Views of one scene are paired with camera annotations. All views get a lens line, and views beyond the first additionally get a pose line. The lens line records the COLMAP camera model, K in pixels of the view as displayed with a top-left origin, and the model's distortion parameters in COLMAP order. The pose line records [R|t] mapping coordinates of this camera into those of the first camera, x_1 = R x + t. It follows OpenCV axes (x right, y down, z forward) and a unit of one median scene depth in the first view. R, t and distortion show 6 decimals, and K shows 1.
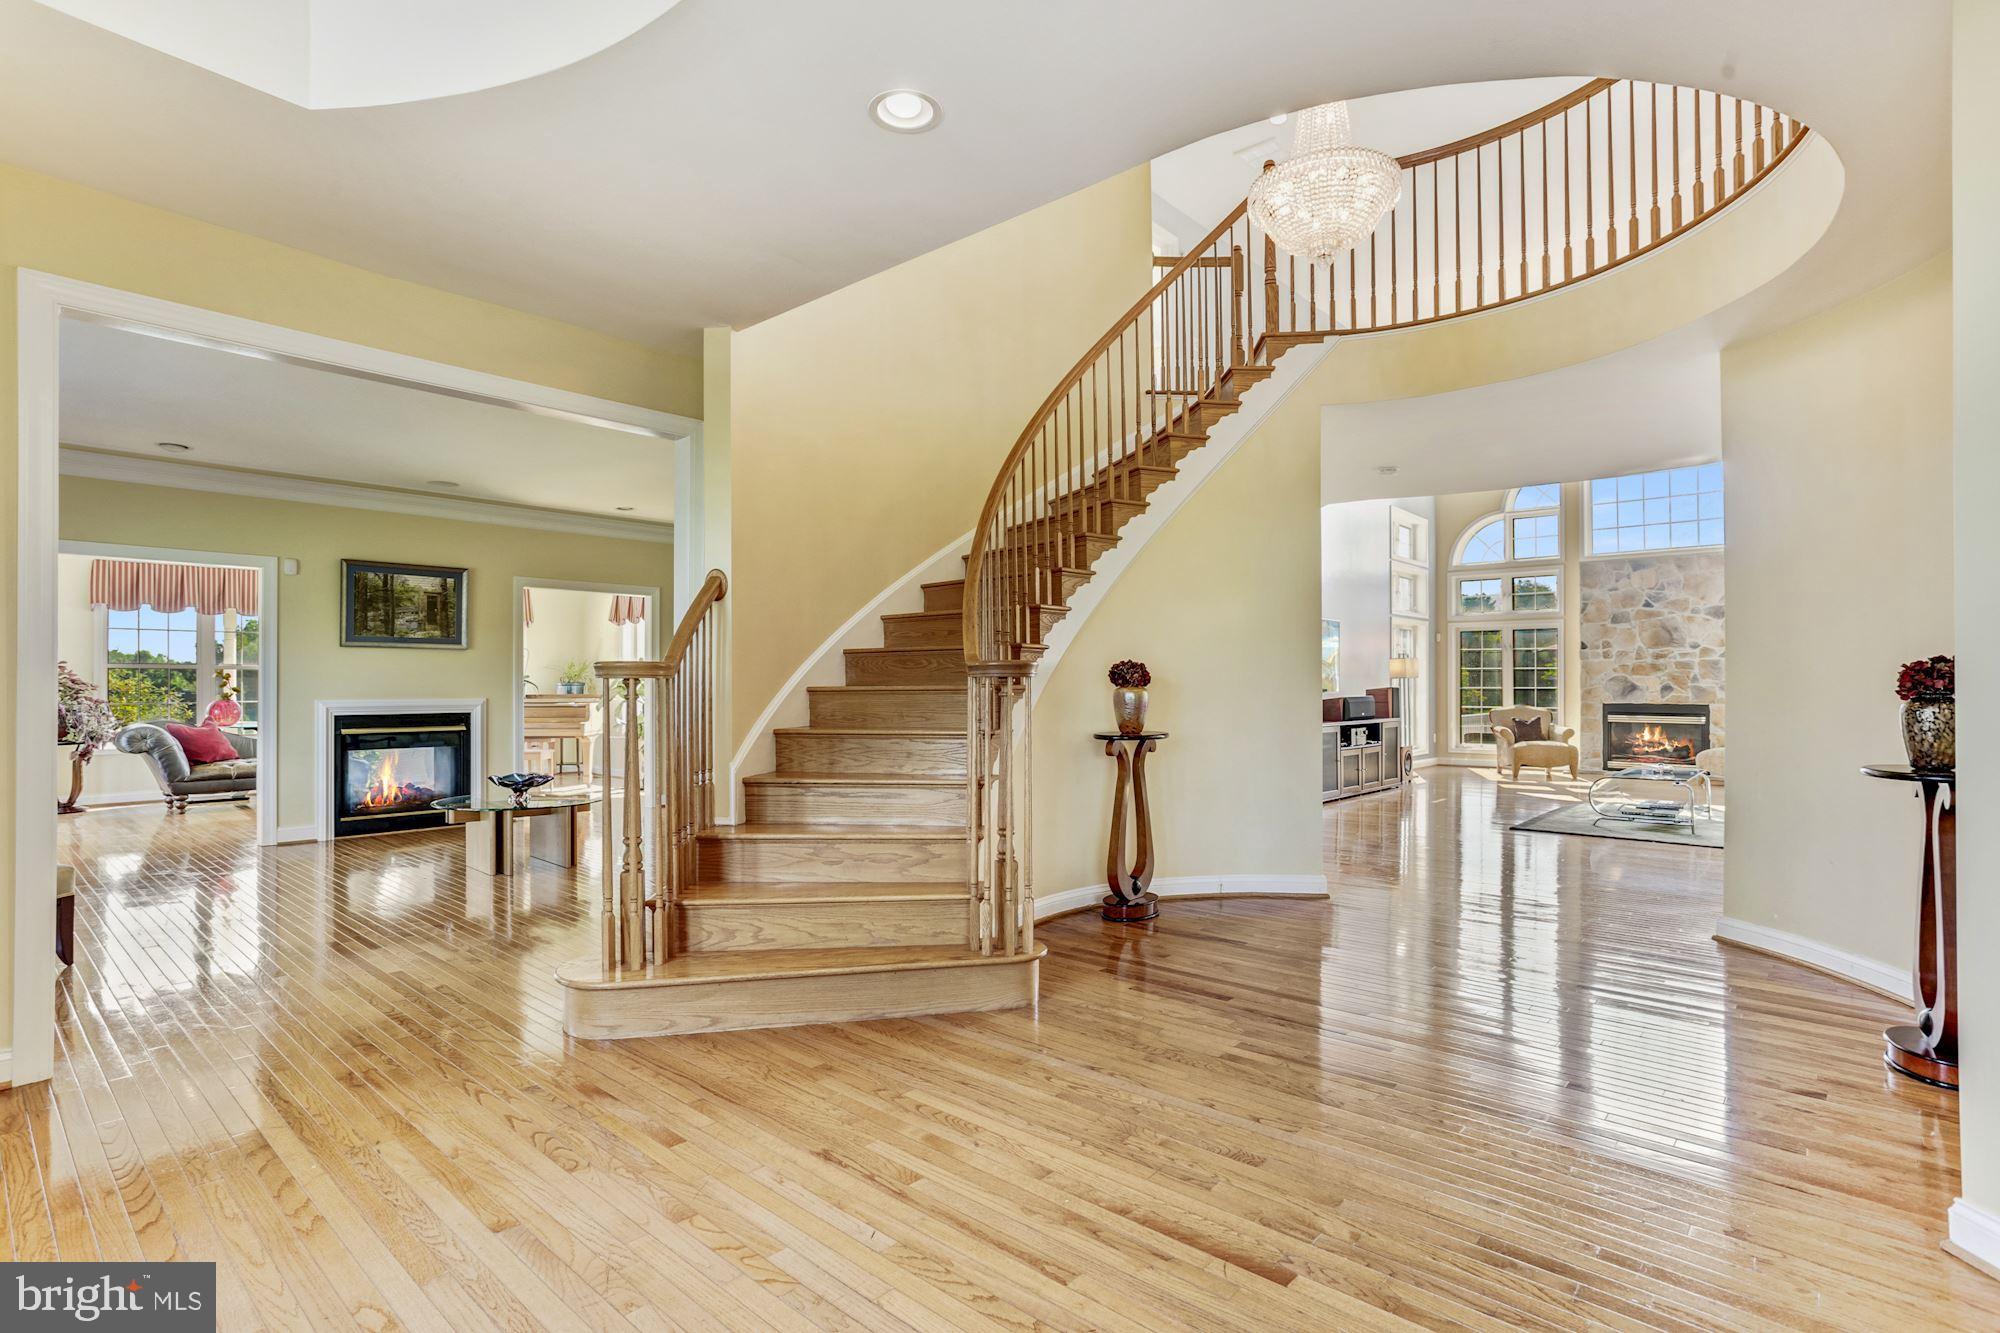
lens RADIAL K [[973.4, 0, 977.3], [0, 973.4, 671.9], [0, 0, 1]] dist [-0.001776, 0.000032]
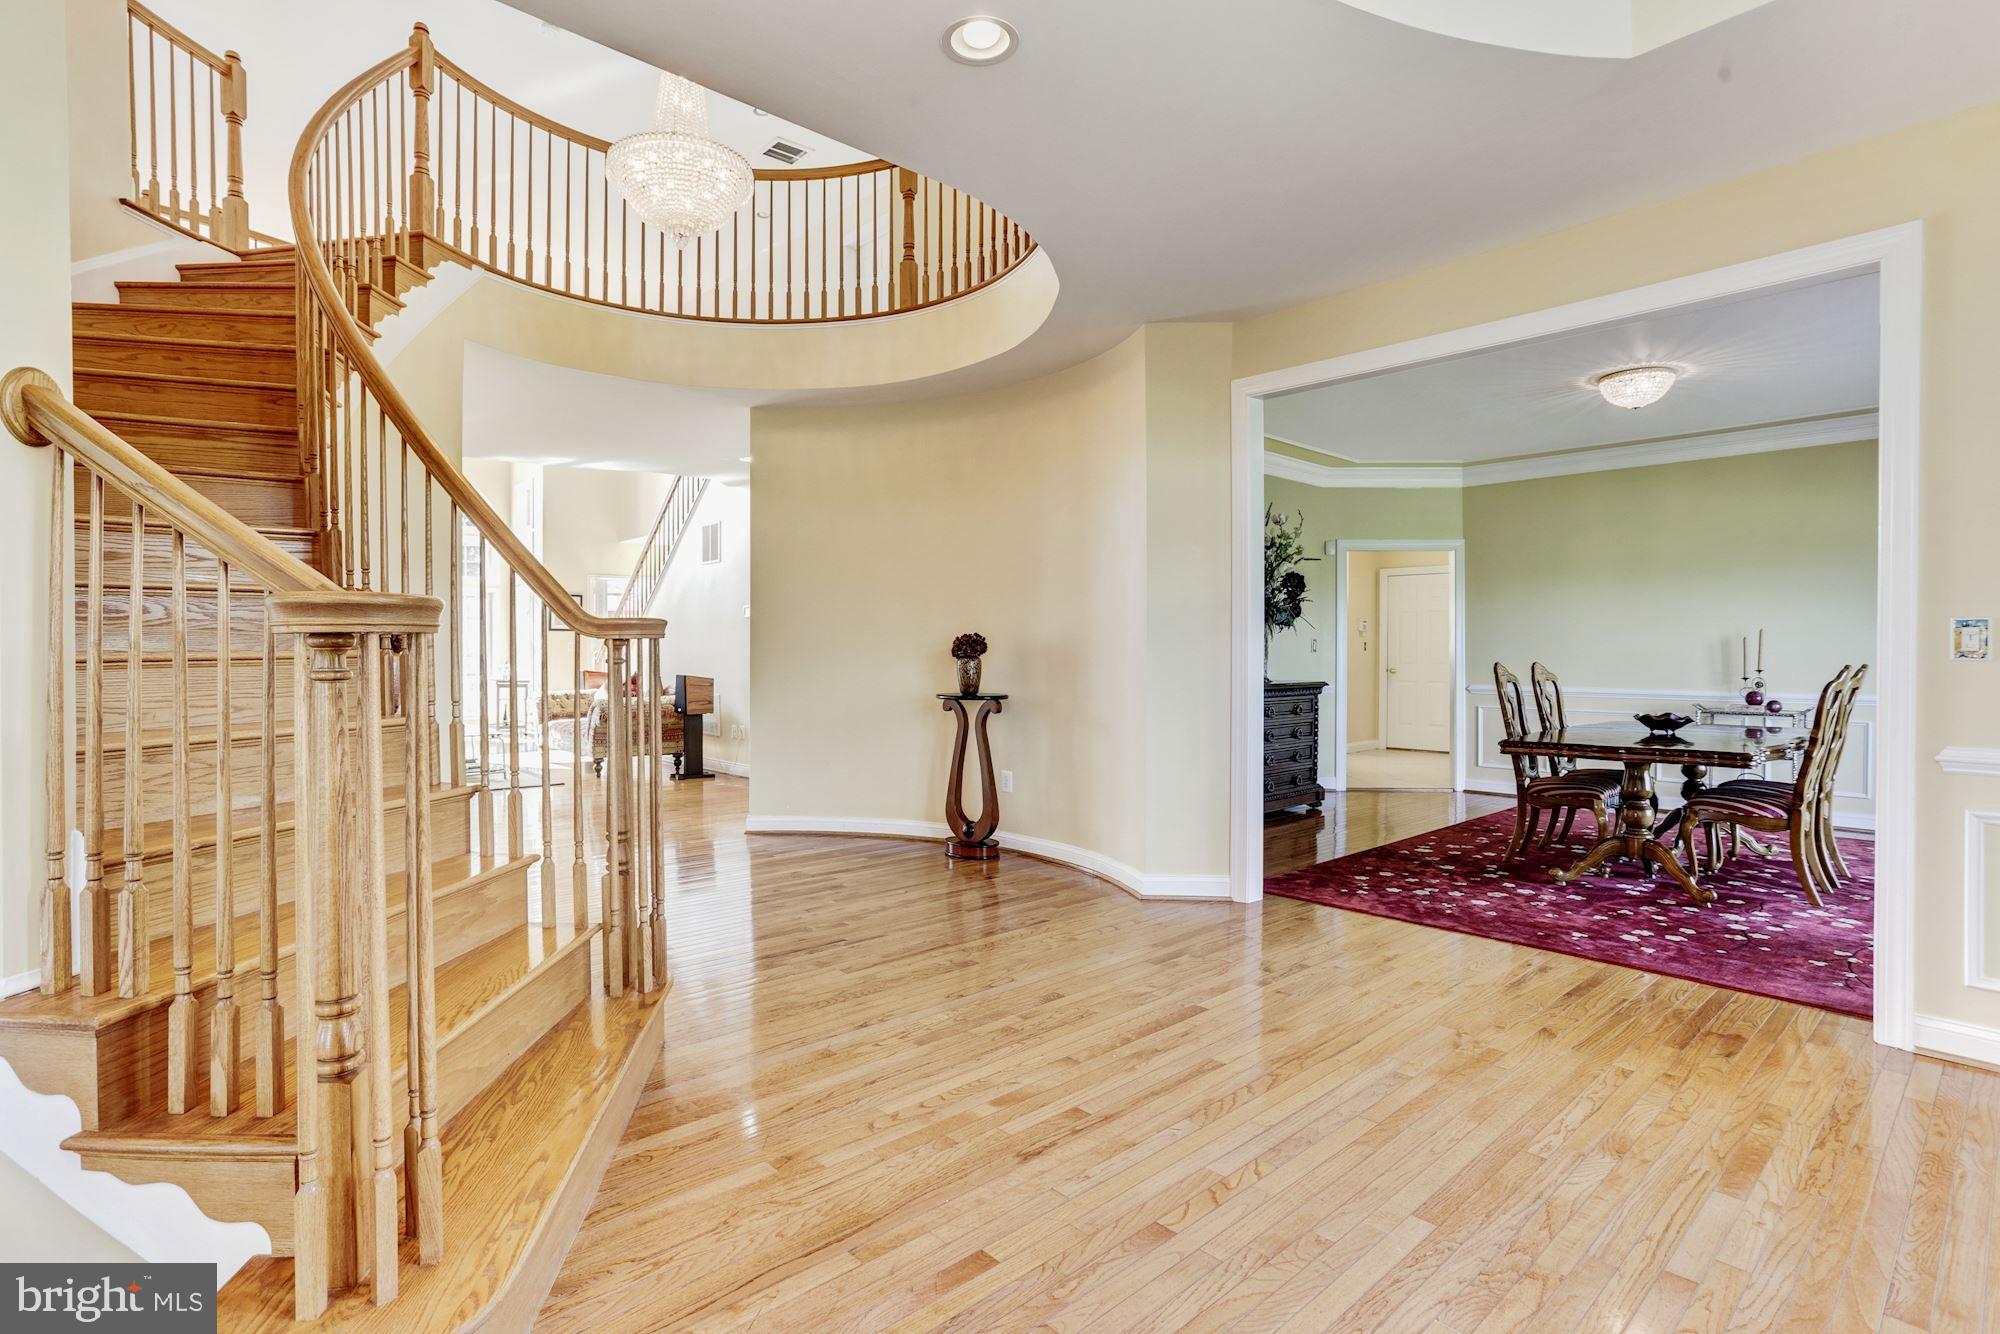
lens RADIAL K [[973.4, 0, 977.3], [0, 973.4, 672.4], [0, 0, 1]] dist [-0.001776, 0.000032]
pose [[0.085202, -0.008848, 0.996324, -0.998900], [-0.021129, 0.999720, 0.010685, 0.026423], [-0.996140, -0.021962, 0.084991, 0.907525]]
